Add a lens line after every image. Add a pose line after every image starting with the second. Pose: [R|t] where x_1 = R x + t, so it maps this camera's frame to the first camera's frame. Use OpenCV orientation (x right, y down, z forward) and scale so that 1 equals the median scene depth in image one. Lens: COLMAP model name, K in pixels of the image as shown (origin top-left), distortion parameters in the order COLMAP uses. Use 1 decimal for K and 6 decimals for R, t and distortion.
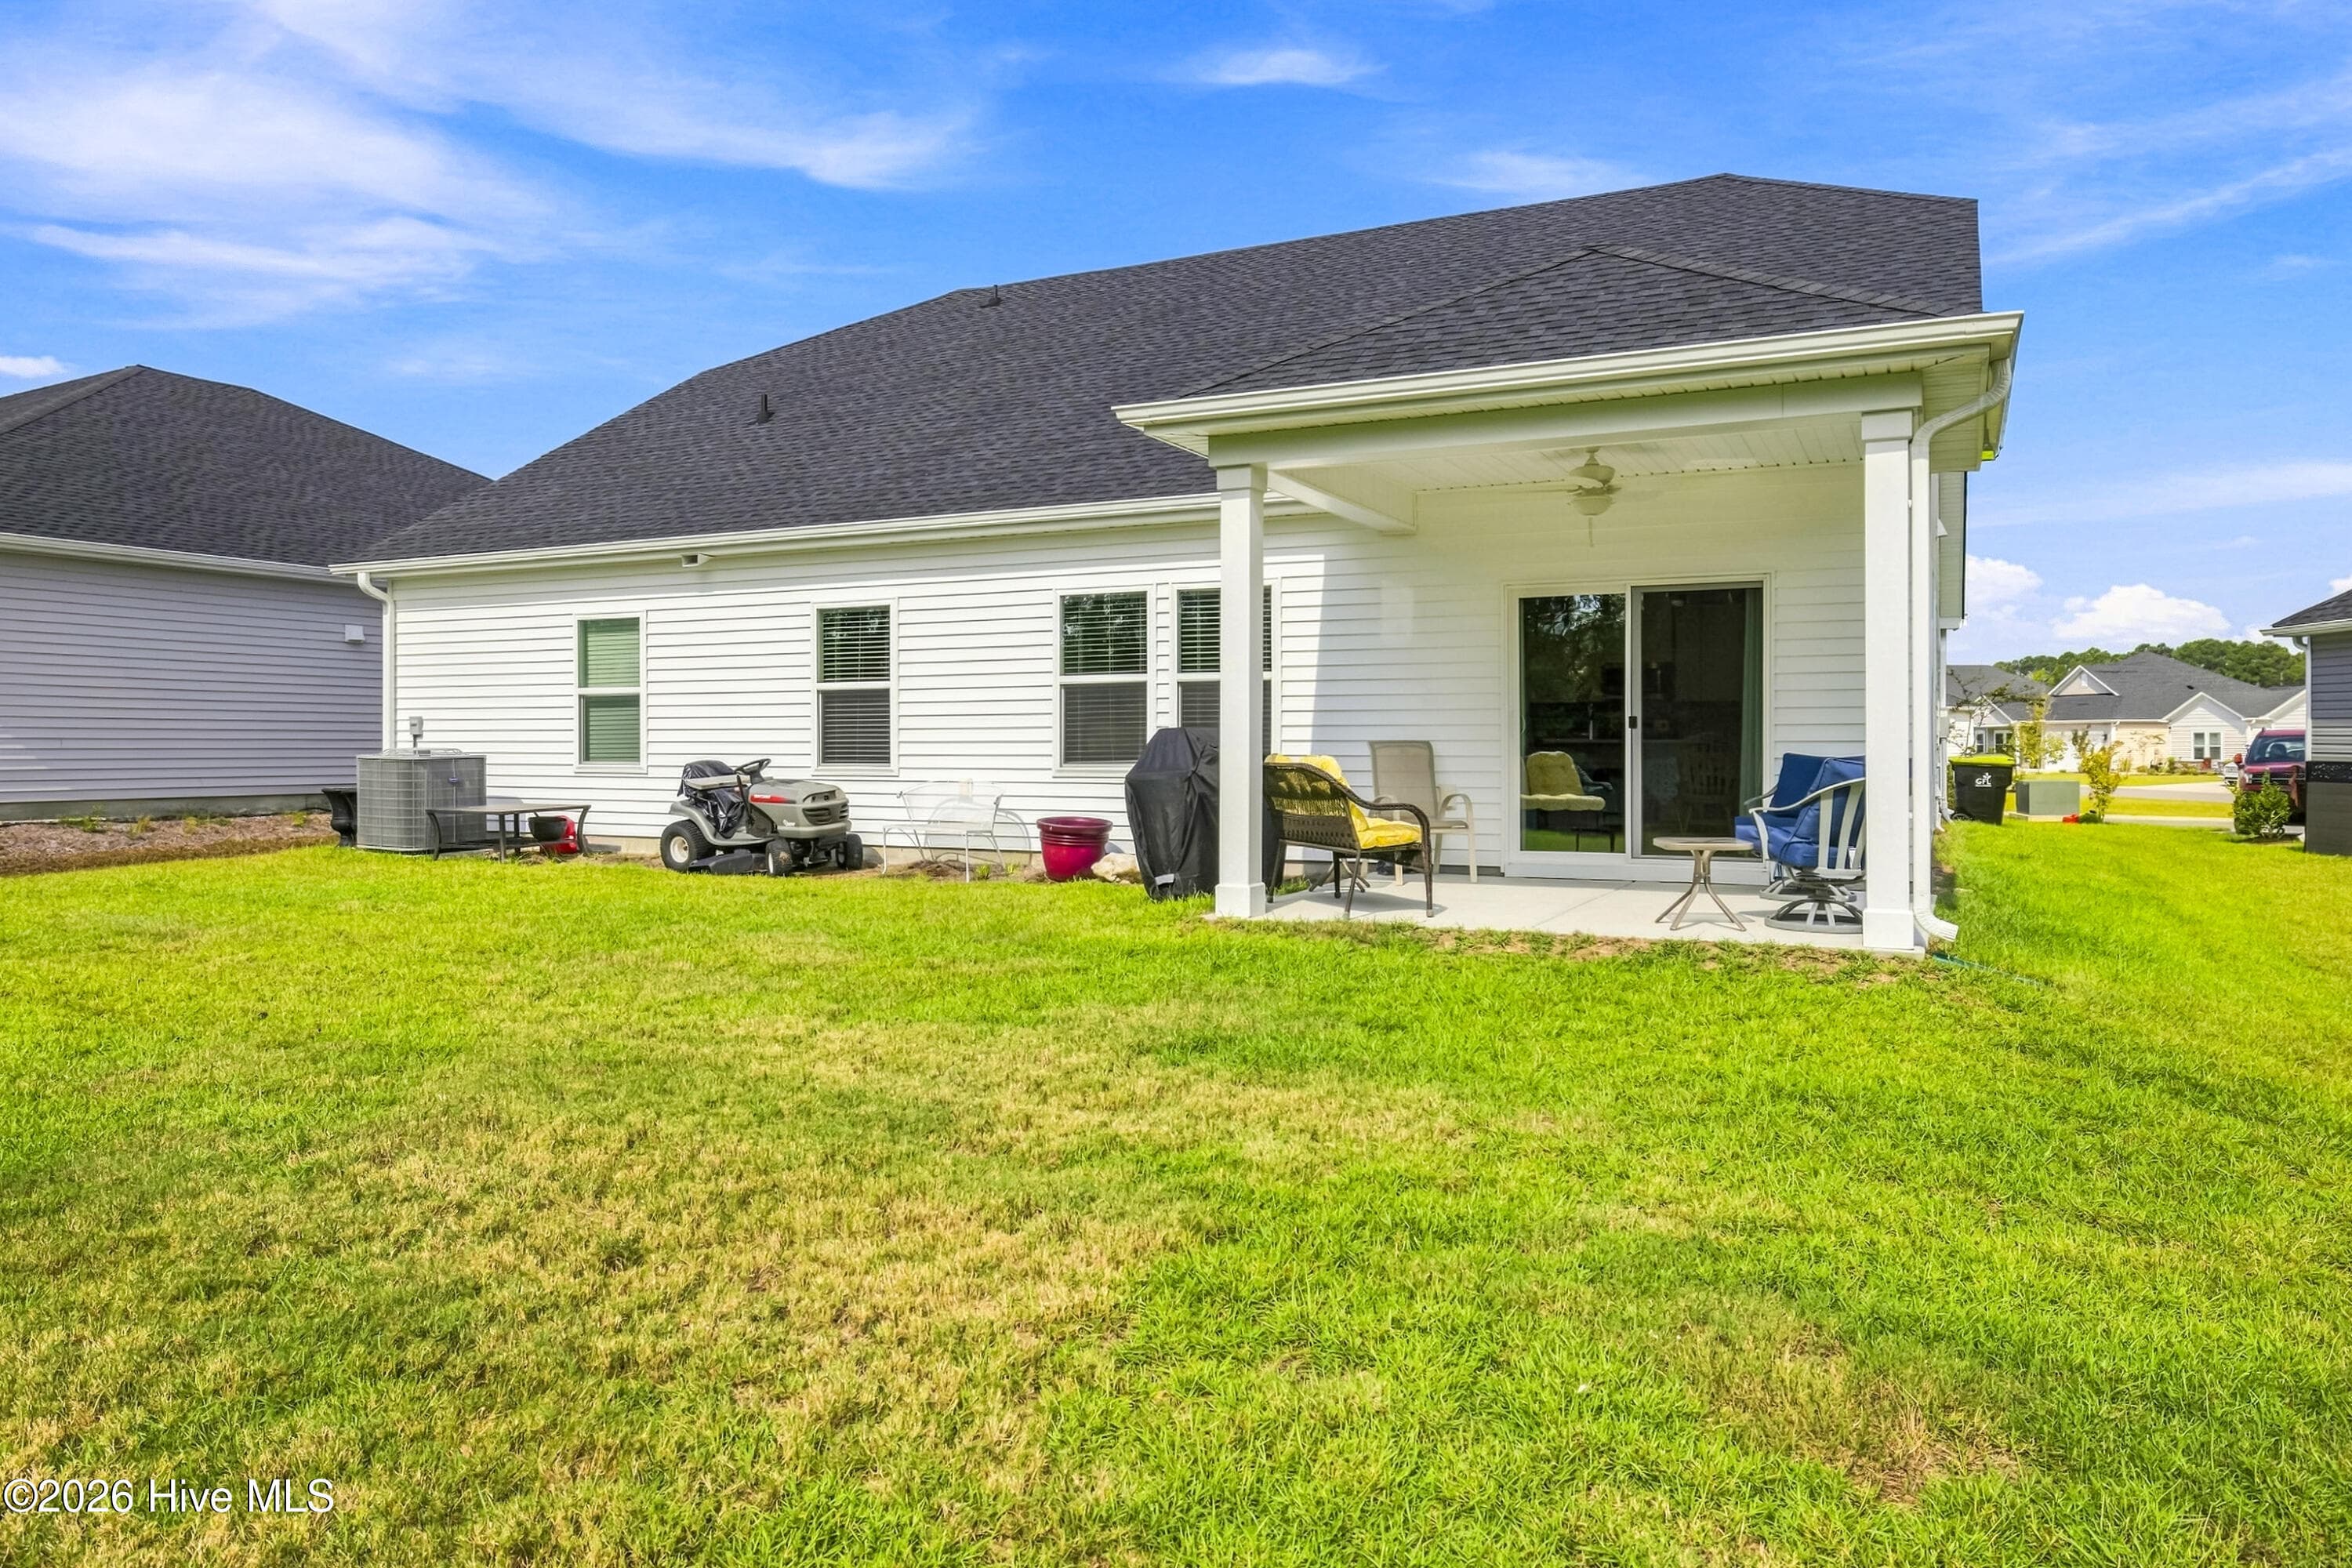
lens RADIAL K [[1594.7, 0, 1176.0], [0, 1594.7, 784.0], [0, 0, 1]] dist [-0.008388, -0.000877]
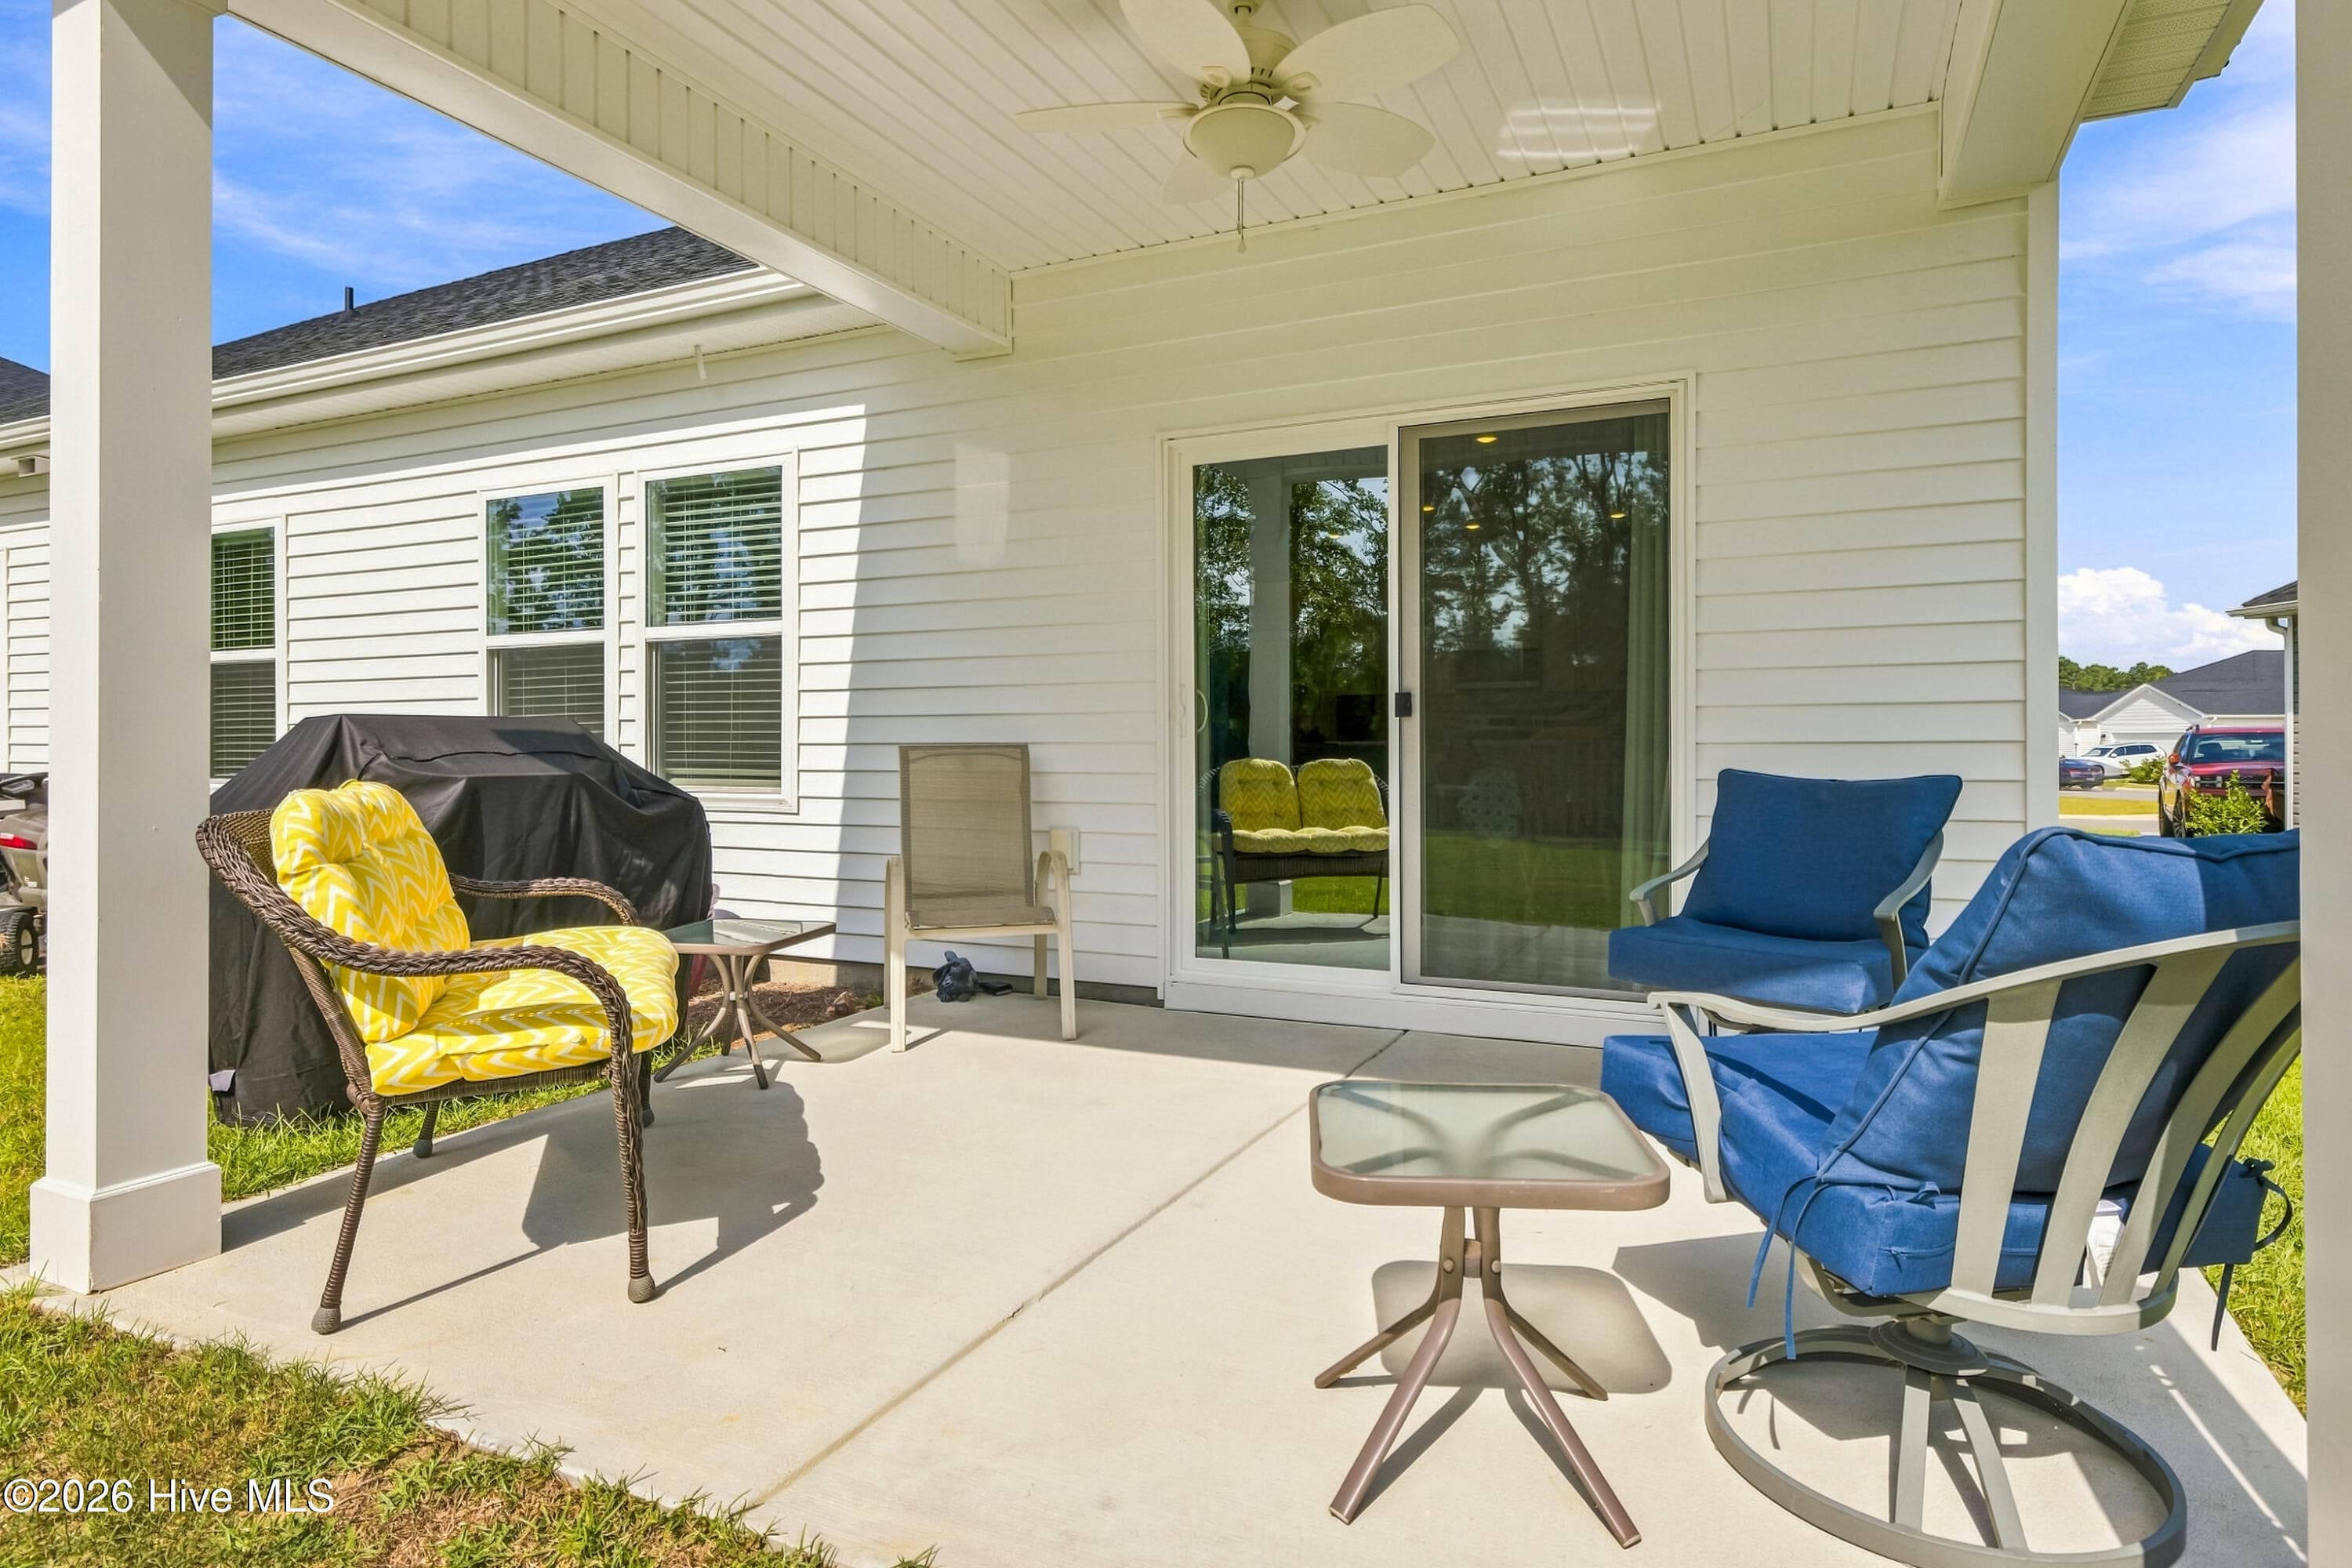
lens RADIAL K [[1292.7, 0, 1195.7], [0, 1292.7, 748.6], [0, 0, 1]] dist [0.000394, 0.000189]
pose [[0.999861, -0.003897, 0.016229, 0.174190], [0.004260, 0.999740, -0.022400, -0.013272], [-0.016137, 0.022466, 0.999617, 0.486847]]
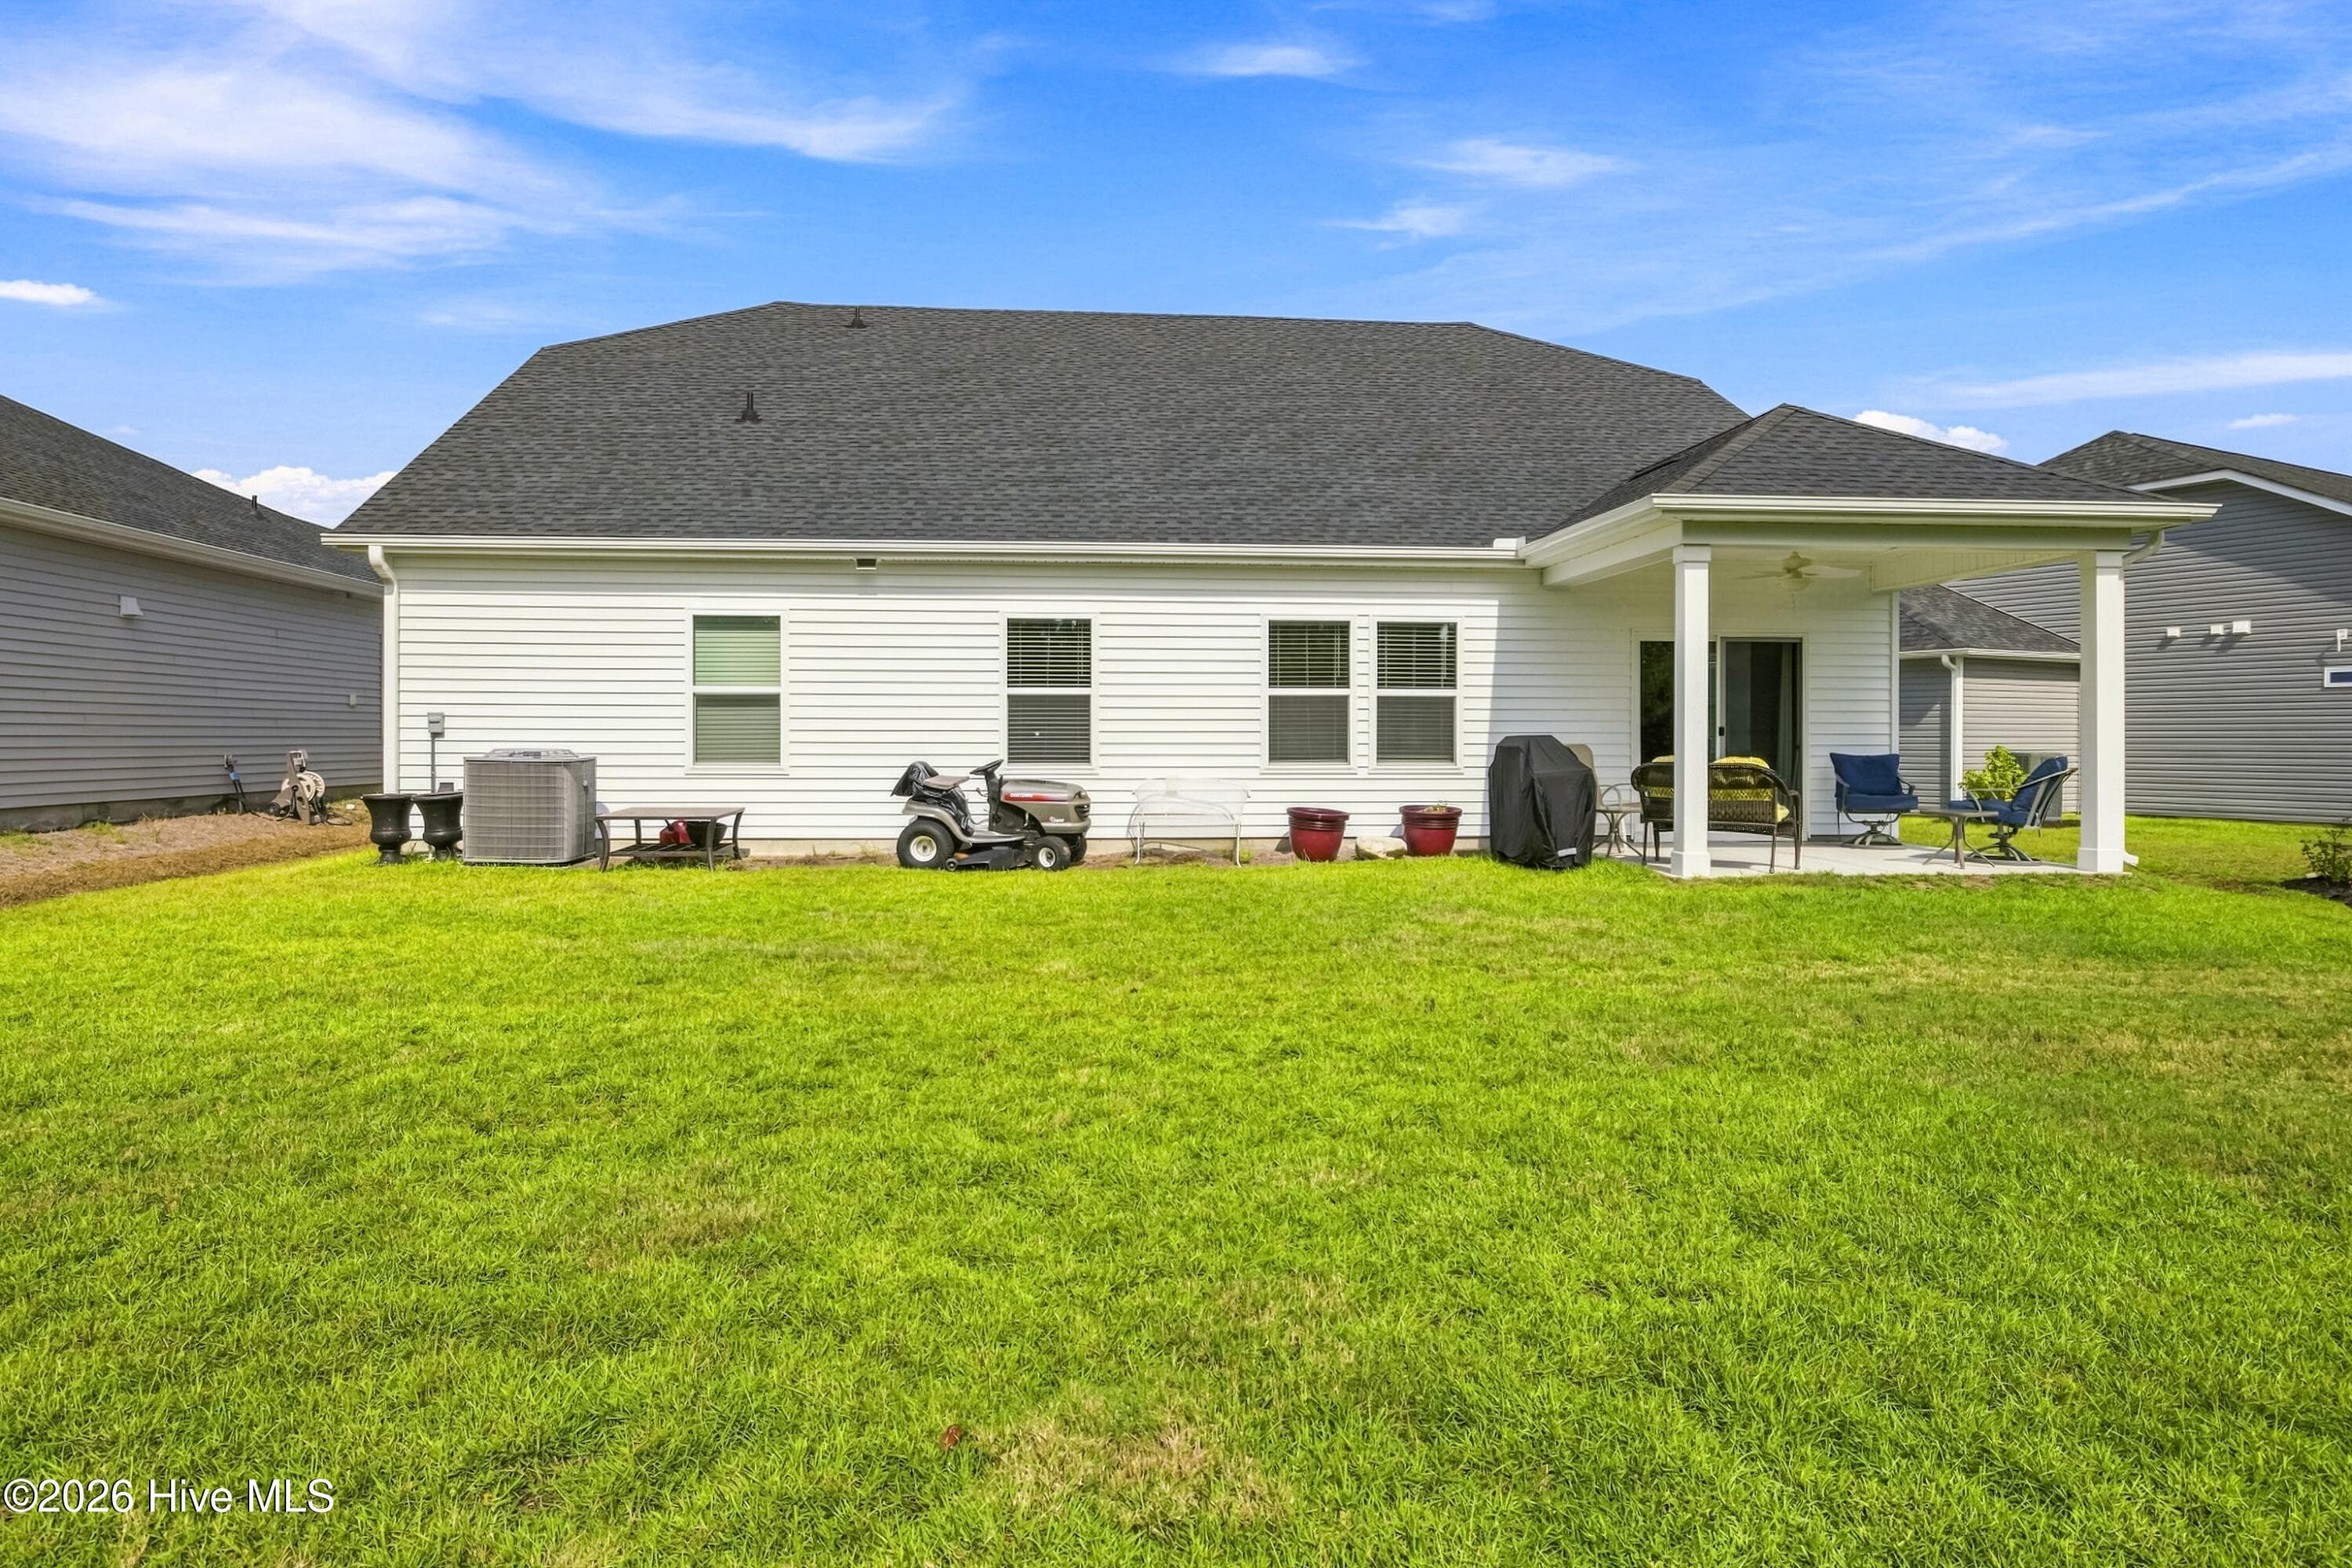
lens RADIAL K [[1422.8, 0, 1180.9], [0, 1422.8, 737.1], [0, 0, 1]] dist [0.002809, 0.001166]
pose [[0.850250, 0.003260, 0.526369, -0.644660], [0.010063, 0.999697, -0.022448, -0.008217], [-0.526283, 0.024383, 0.849960, 0.134458]]
